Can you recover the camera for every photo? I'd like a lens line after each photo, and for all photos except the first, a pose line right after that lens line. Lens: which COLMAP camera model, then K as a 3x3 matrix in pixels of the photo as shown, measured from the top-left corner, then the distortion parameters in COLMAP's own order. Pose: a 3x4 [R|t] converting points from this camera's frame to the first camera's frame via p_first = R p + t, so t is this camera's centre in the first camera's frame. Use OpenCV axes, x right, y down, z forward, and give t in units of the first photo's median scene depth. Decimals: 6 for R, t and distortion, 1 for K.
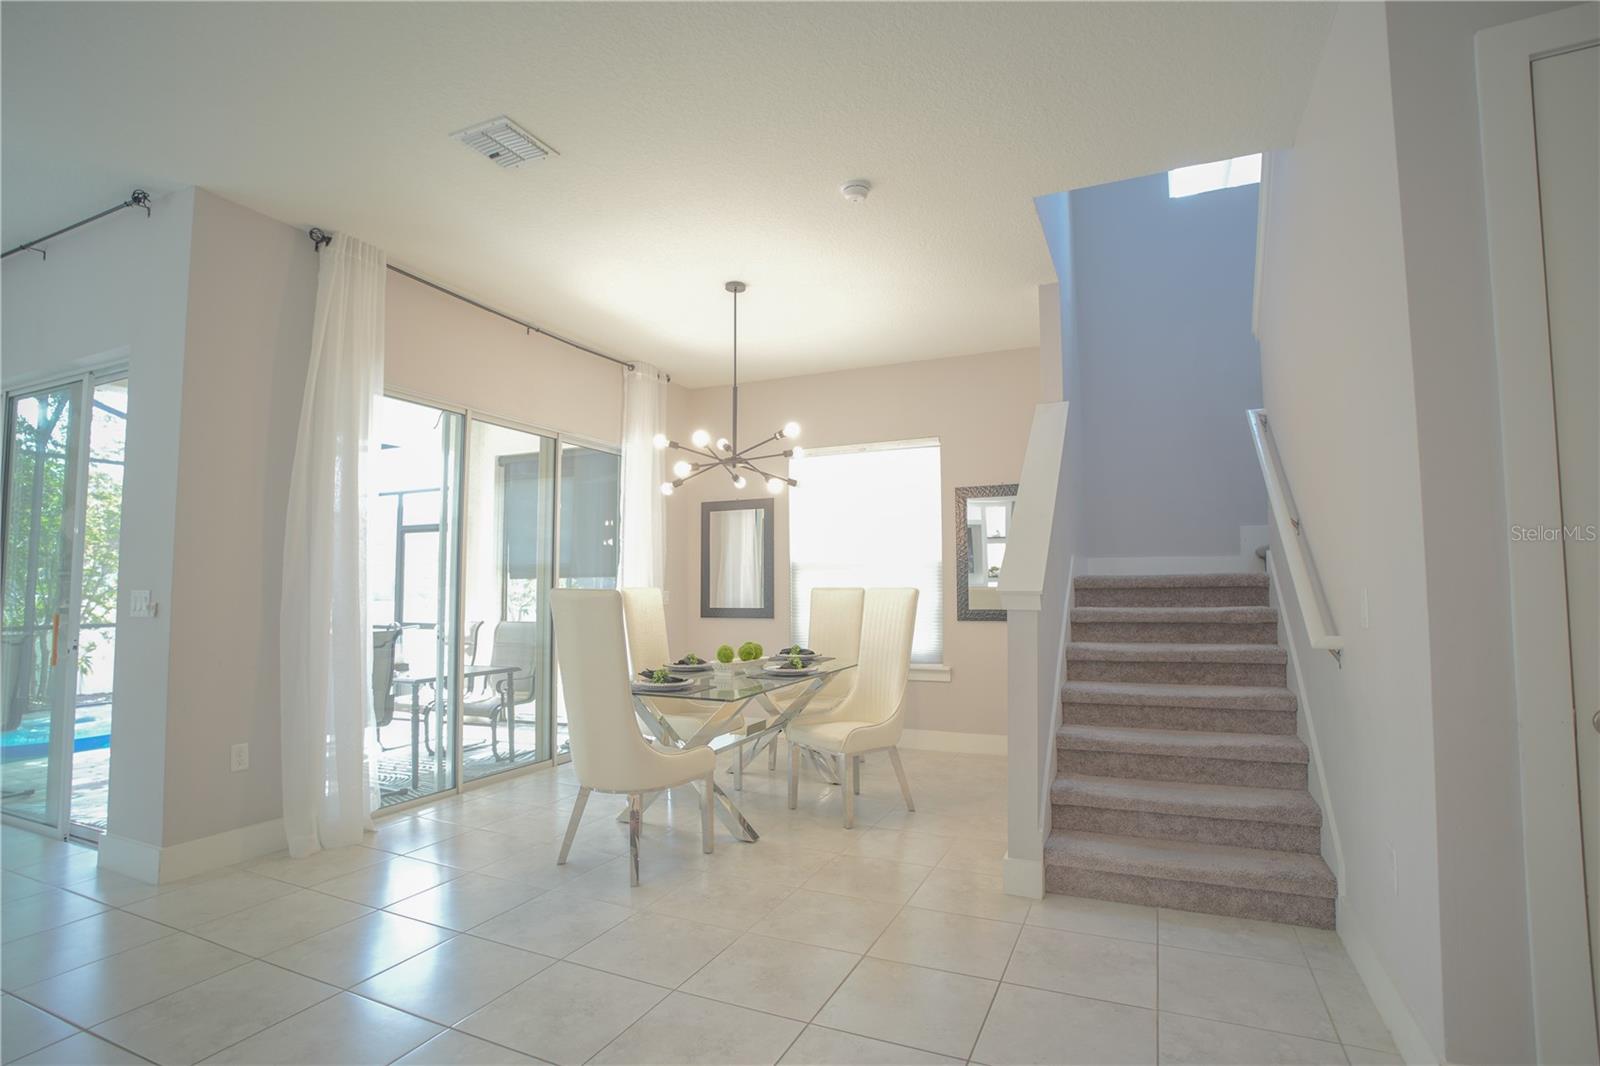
lens RADIAL K [[768.6, 0, 805.9], [0, 768.6, 544.7], [0, 0, 1]] dist [-0.040901, 0.000596]
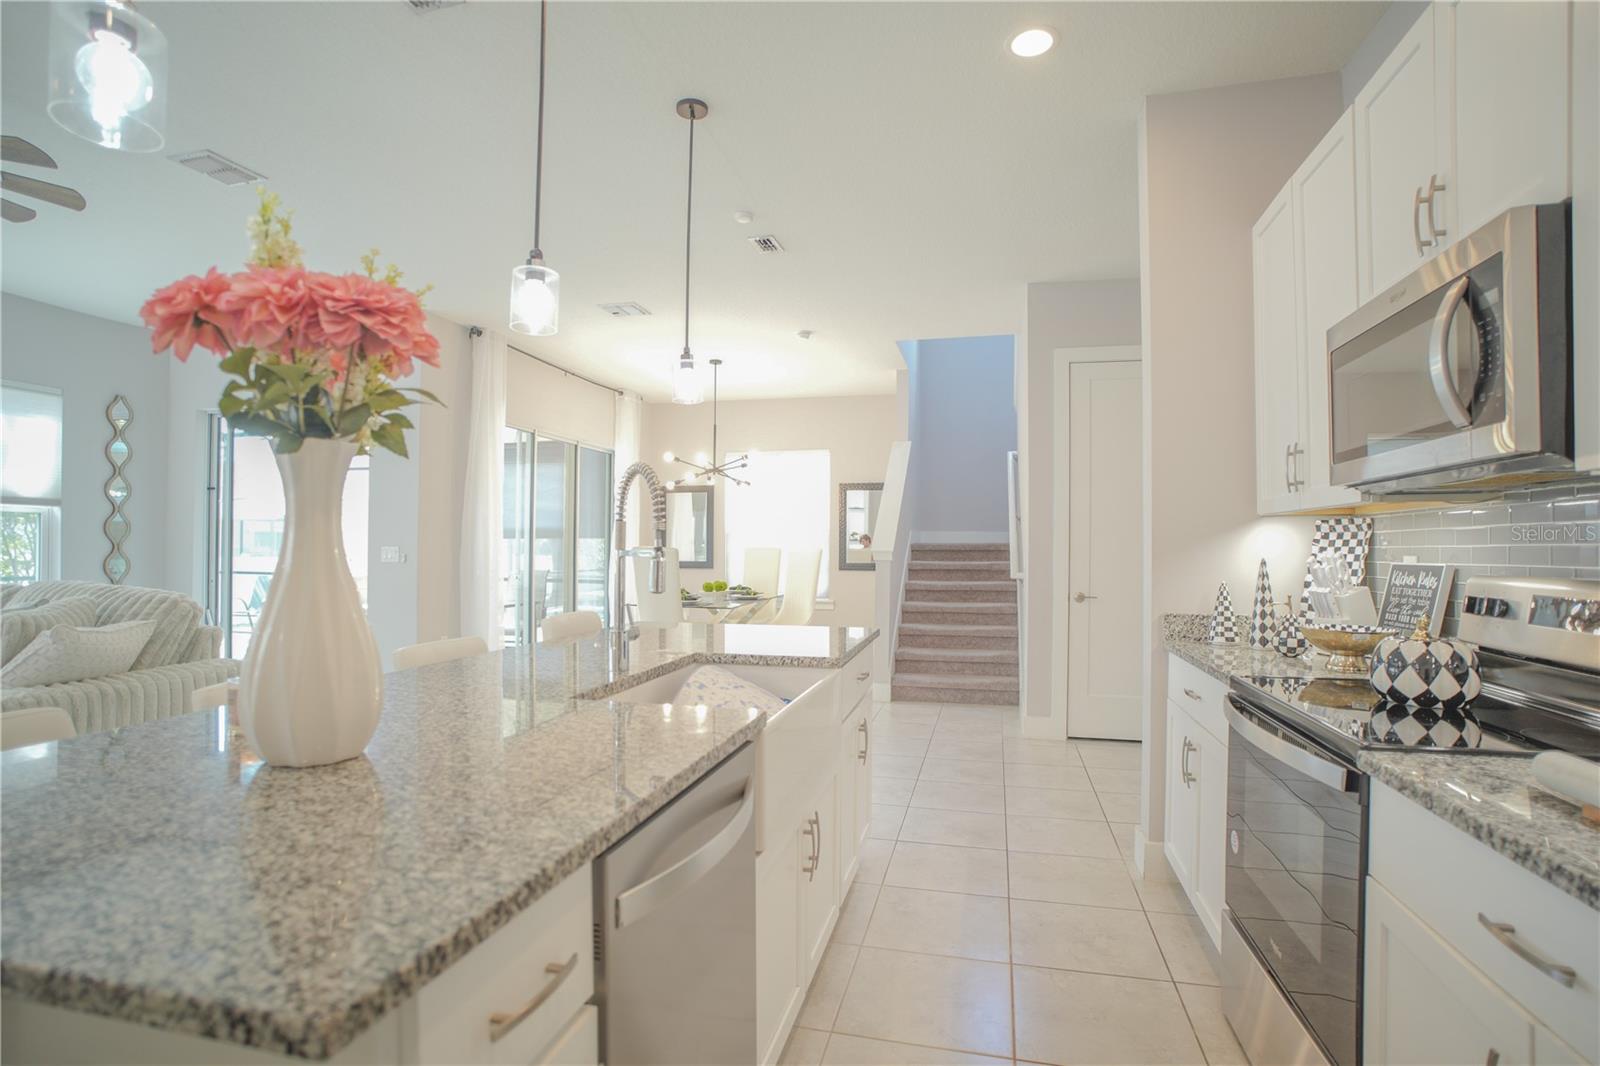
lens RADIAL K [[768.6, 0, 805.9], [0, 768.6, 544.7], [0, 0, 1]] dist [-0.040901, 0.000596]
pose [[0.982514, 0.011064, 0.185858, -0.225632], [-0.020636, 0.998554, 0.049649, -0.039654], [-0.185040, -0.052616, 0.981321, -0.724719]]
